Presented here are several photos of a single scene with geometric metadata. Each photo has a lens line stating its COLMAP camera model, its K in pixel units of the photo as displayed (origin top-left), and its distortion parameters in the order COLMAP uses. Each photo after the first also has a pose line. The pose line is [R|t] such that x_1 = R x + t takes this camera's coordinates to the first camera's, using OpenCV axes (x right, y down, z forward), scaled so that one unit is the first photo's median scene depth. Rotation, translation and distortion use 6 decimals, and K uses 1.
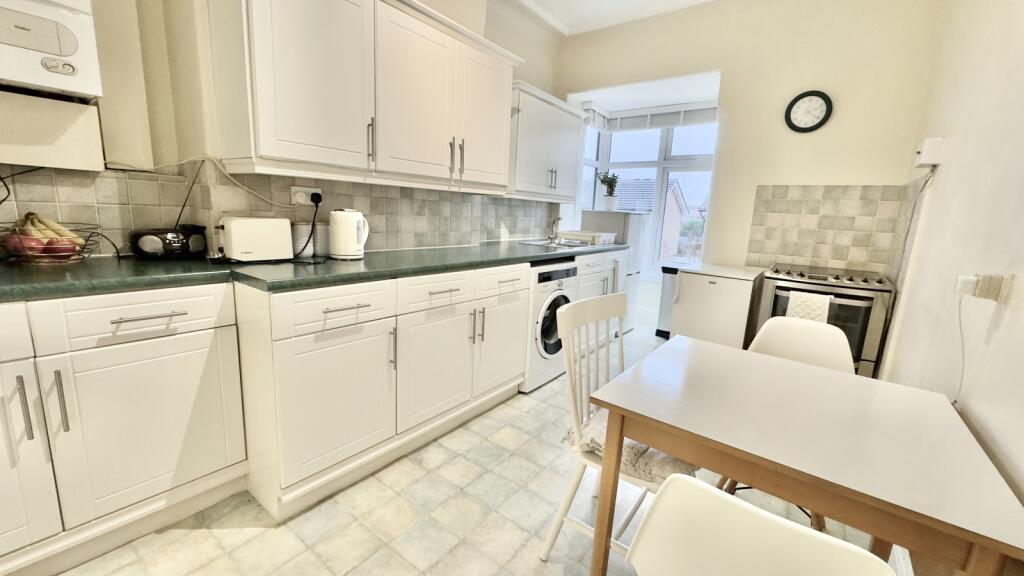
lens RADIAL K [[398.9, 0, 513.9], [0, 398.9, 285.7], [0, 0, 1]] dist [0.000172, 0.000055]
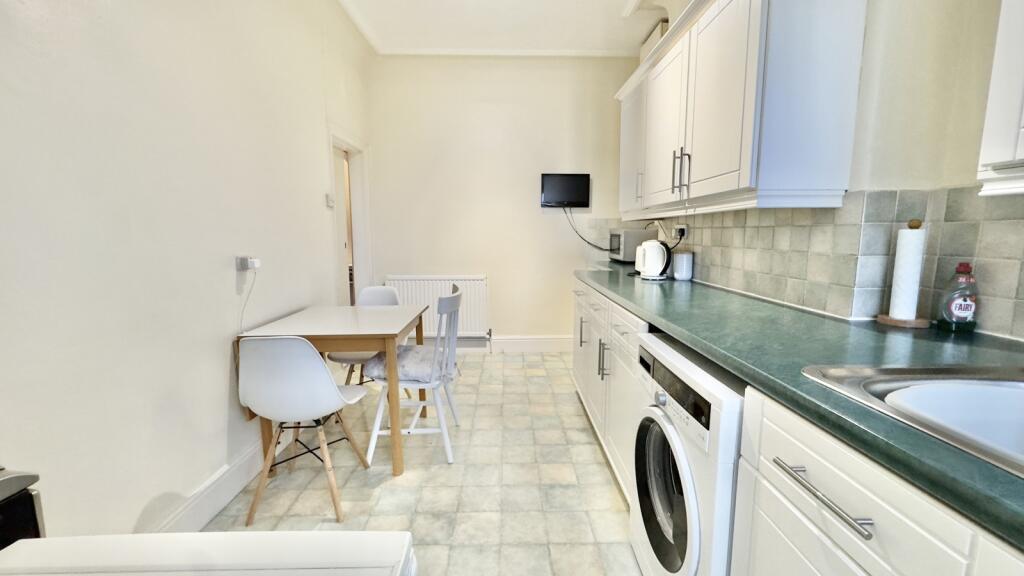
lens RADIAL K [[398.9, 0, 514.2], [0, 398.9, 285.8], [0, 0, 1]] dist [0.000172, 0.000055]
pose [[-0.777984, 0.038315, -0.627114, 0.623594], [-0.148378, 0.958700, 0.242648, -0.251150], [0.610512, 0.281826, -0.740169, 1.458917]]
